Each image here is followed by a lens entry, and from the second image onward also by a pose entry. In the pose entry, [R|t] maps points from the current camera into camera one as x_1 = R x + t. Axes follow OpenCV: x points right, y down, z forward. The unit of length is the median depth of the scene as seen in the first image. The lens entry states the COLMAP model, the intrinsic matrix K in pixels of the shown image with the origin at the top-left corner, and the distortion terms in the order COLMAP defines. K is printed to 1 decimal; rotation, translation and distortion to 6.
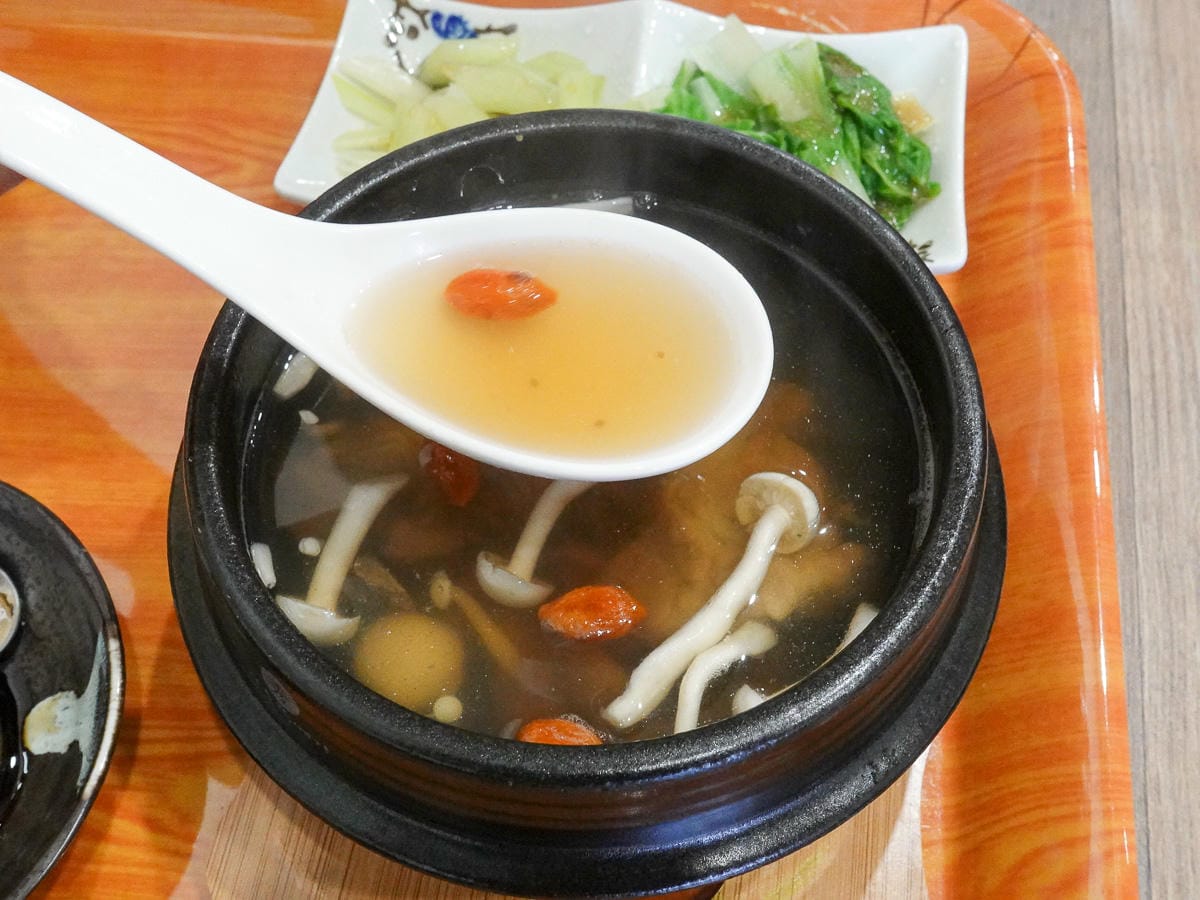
lens RADIAL K [[1374.0, 0, 600.0], [0, 1374.0, 450.0], [0, 0, 1]] dist [-0.099079, 0.190319]
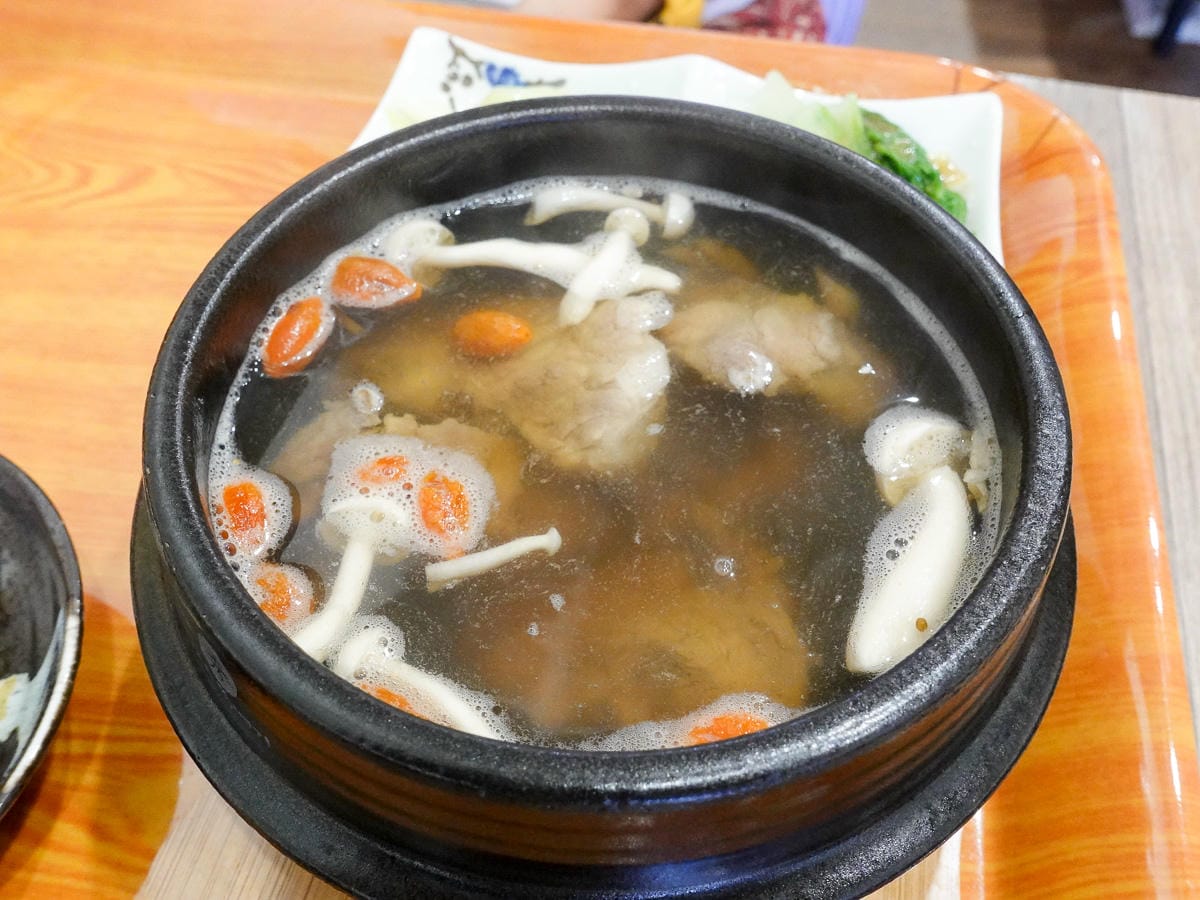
lens RADIAL K [[1082.5, 0, 600.0], [0, 1082.5, 450.0], [0, 0, 1]] dist [-0.022352, -0.000445]
pose [[0.997778, 0.062894, -0.021965, 0.001817], [-0.064988, 0.991436, -0.113274, 0.086464], [0.014652, 0.114450, 0.993321, 0.275626]]
